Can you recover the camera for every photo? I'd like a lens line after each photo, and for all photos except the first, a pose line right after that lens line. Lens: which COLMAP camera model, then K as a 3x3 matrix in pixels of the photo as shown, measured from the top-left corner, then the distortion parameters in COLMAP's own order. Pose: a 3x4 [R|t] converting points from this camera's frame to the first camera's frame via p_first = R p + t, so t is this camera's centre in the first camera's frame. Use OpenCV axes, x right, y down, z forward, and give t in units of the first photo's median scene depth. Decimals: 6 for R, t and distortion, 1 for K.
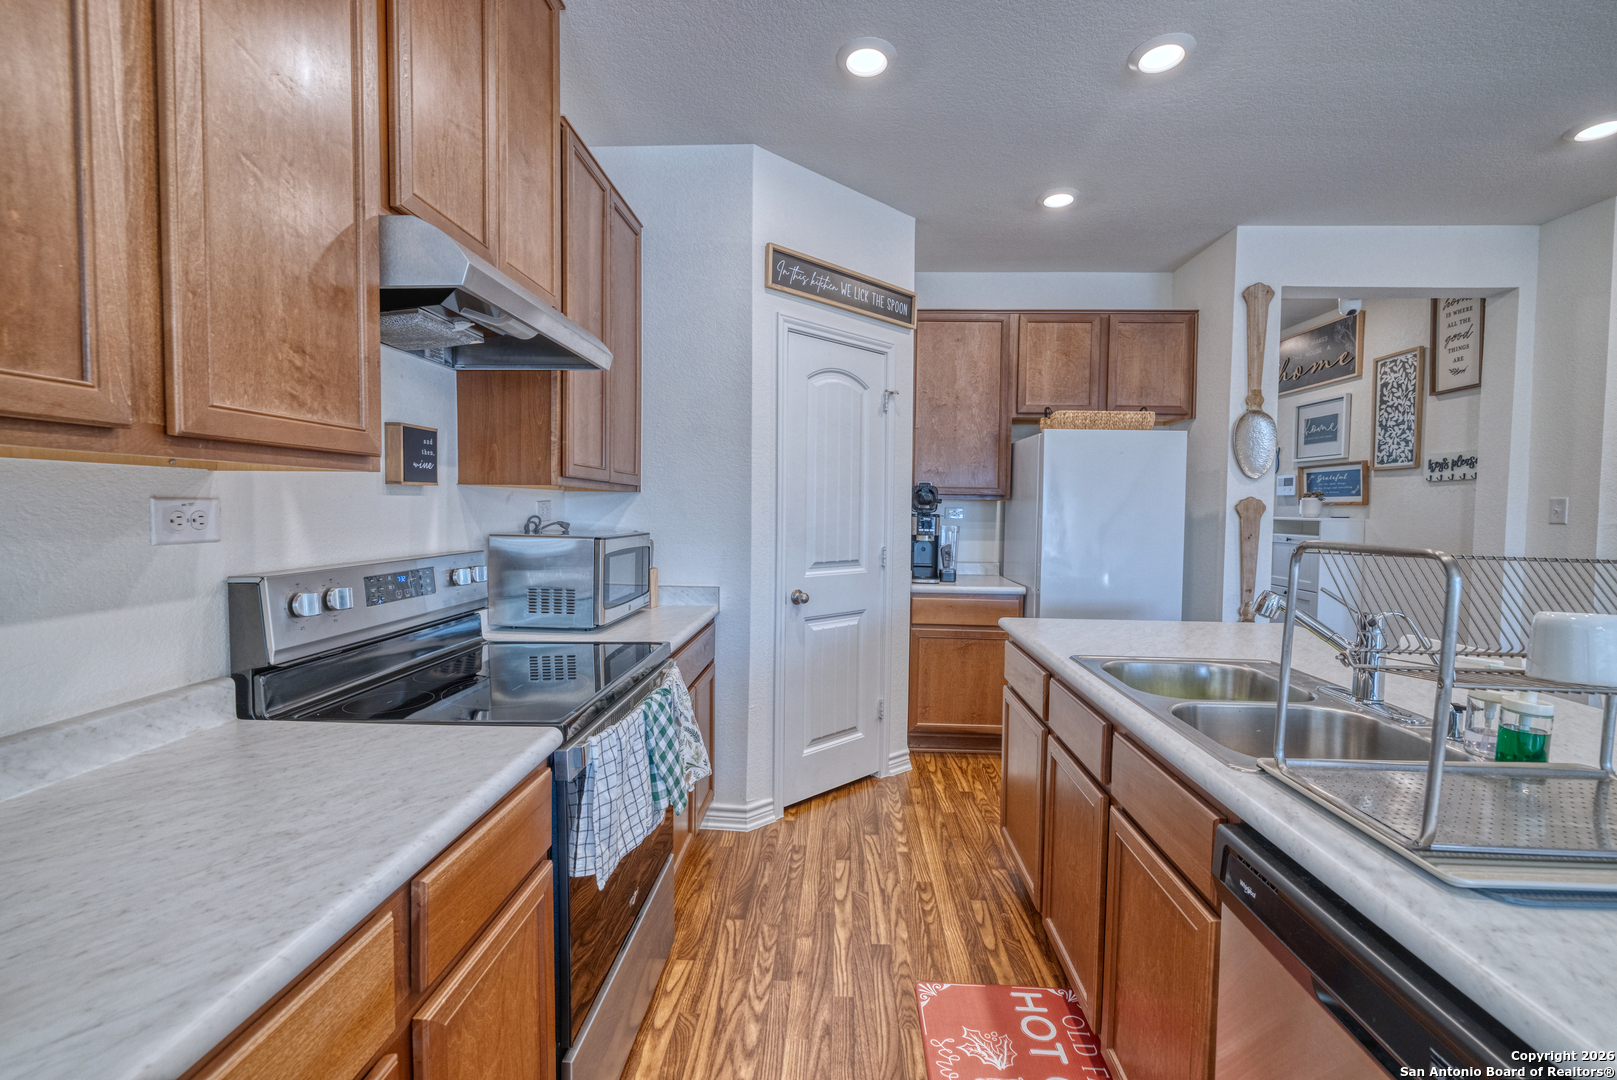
lens RADIAL K [[684.1, 0, 805.5], [0, 684.1, 530.0], [0, 0, 1]] dist [-0.000038, -0.000321]
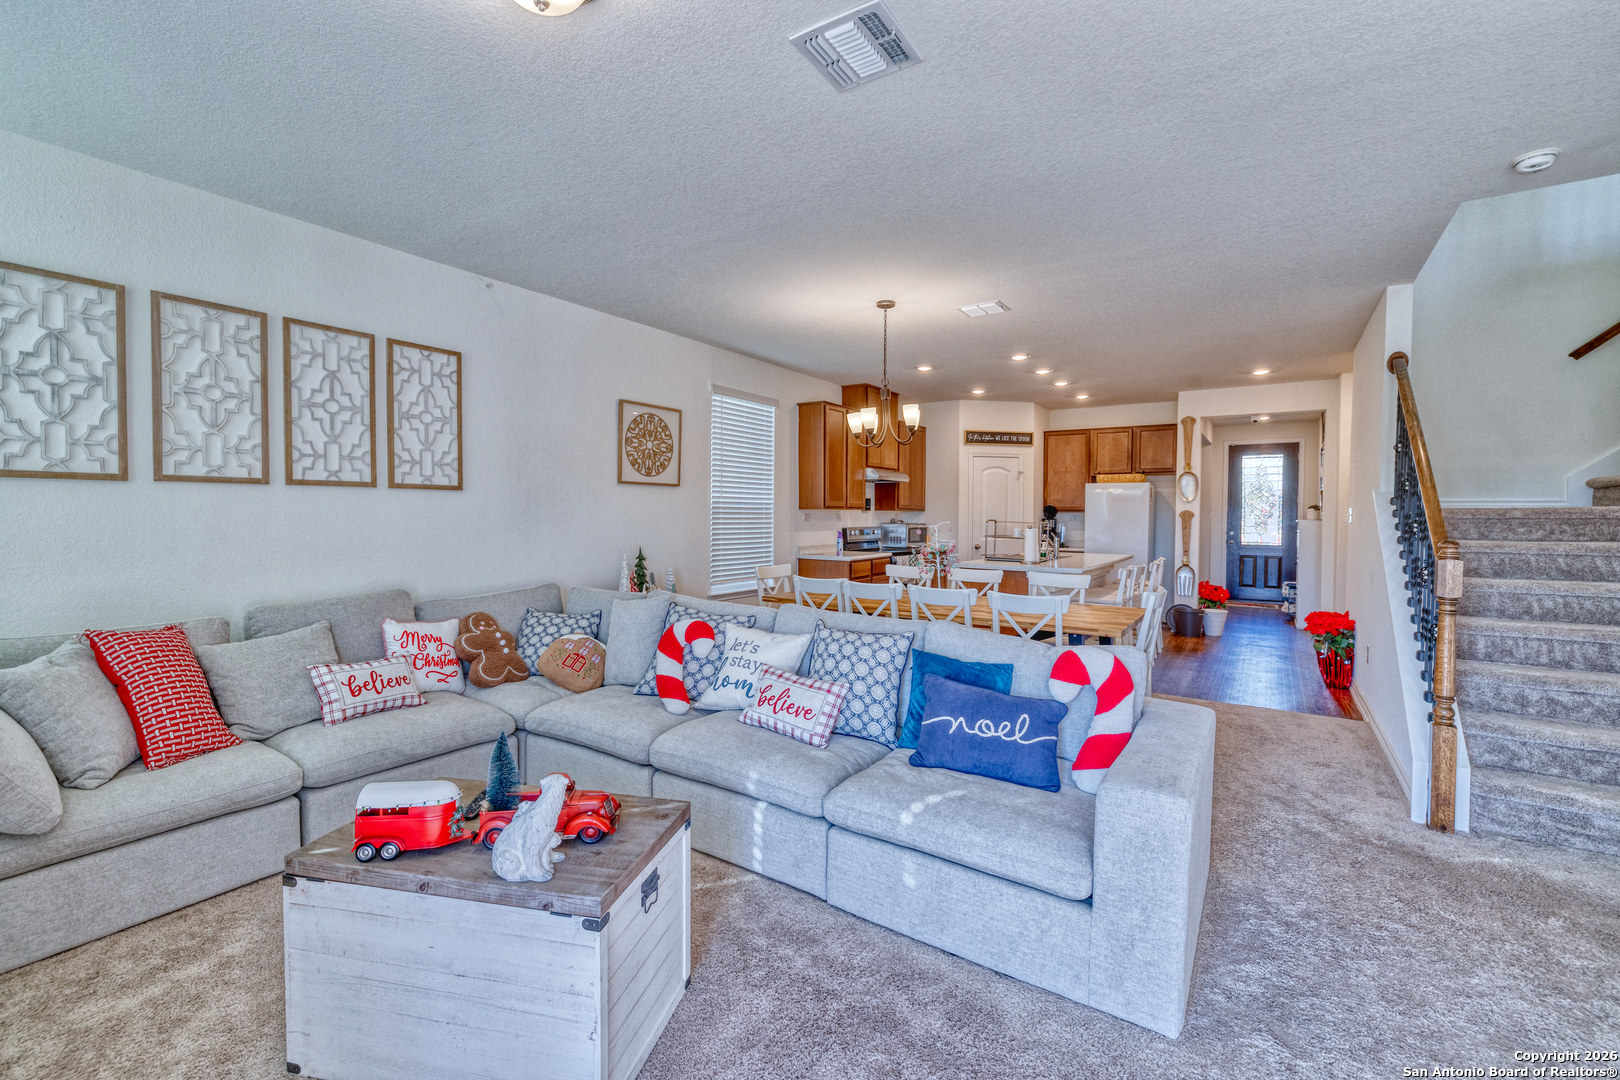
lens RADIAL K [[685.4, 0, 808.5], [0, 685.4, 531.1], [0, 0, 1]] dist [-0.000038, -0.000321]
pose [[0.862310, 0.003522, -0.506368, 1.230289], [-0.011932, 0.999839, -0.013365, 0.116124], [0.506240, 0.017567, 0.862214, -2.741206]]
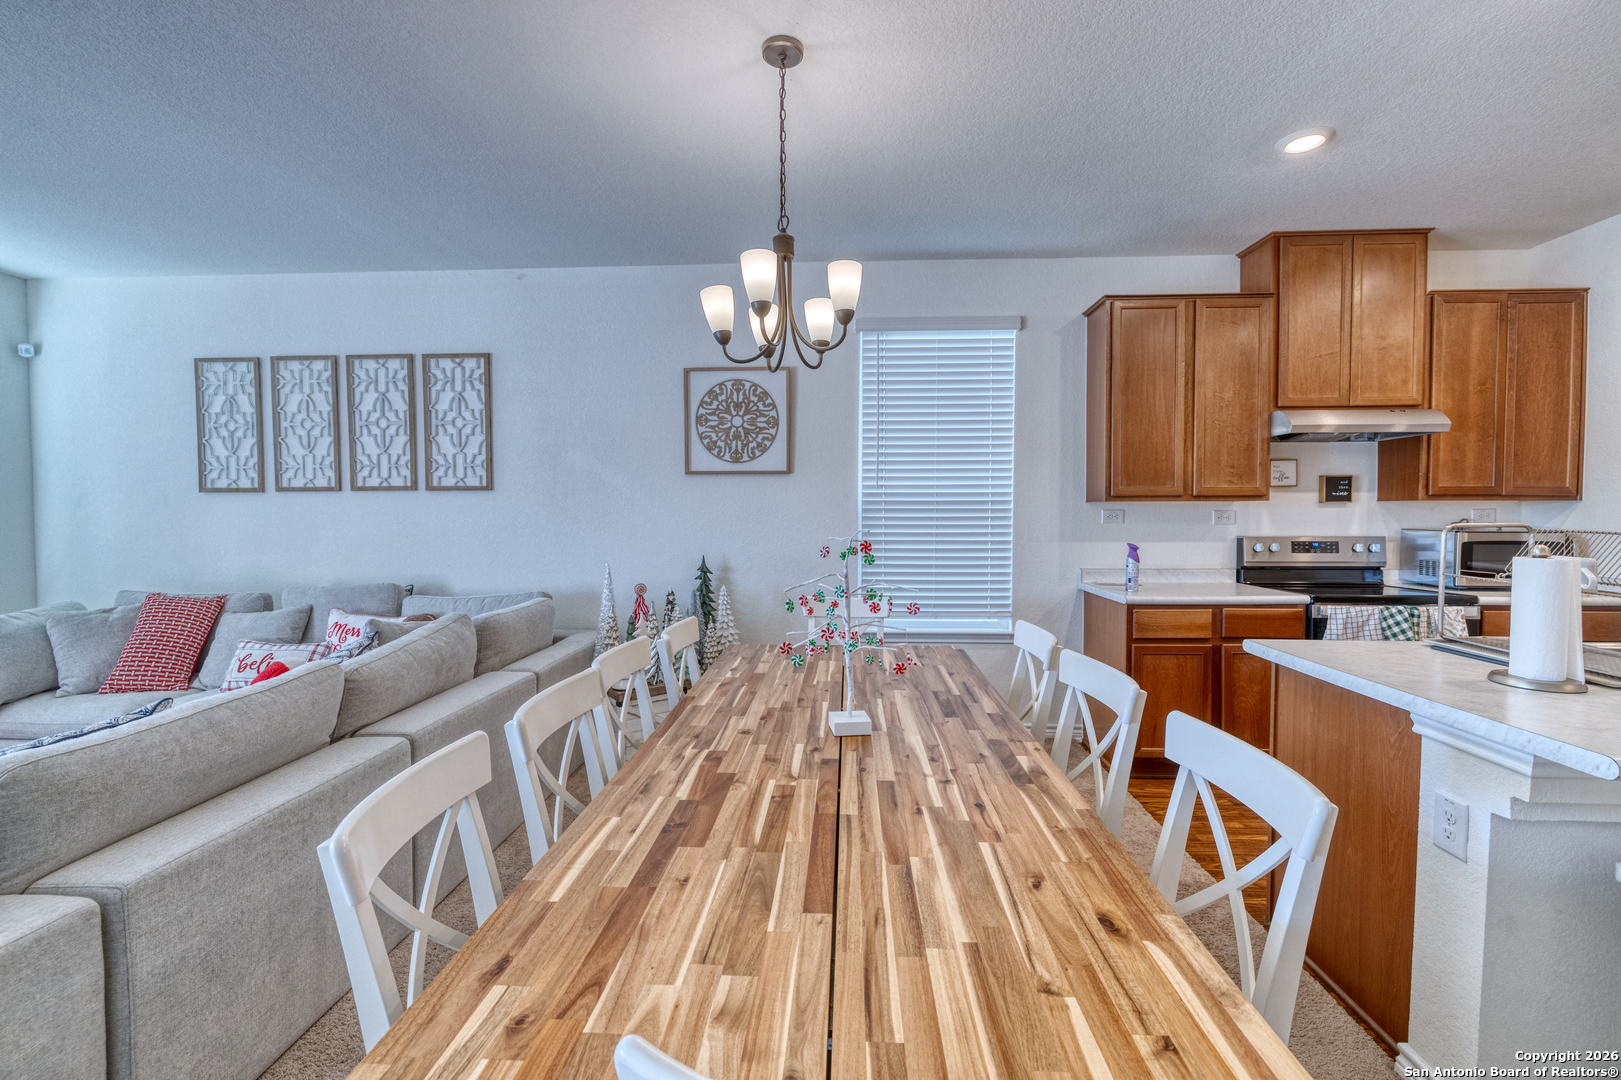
lens RADIAL K [[685.8, 0, 810.7], [0, 685.8, 534.9], [0, 0, 1]] dist [-0.000038, -0.000321]
pose [[0.009049, 0.025239, -0.999640, 1.371042], [-0.033103, 0.999141, 0.024927, 0.030922], [0.999411, 0.032865, 0.009877, -0.578888]]
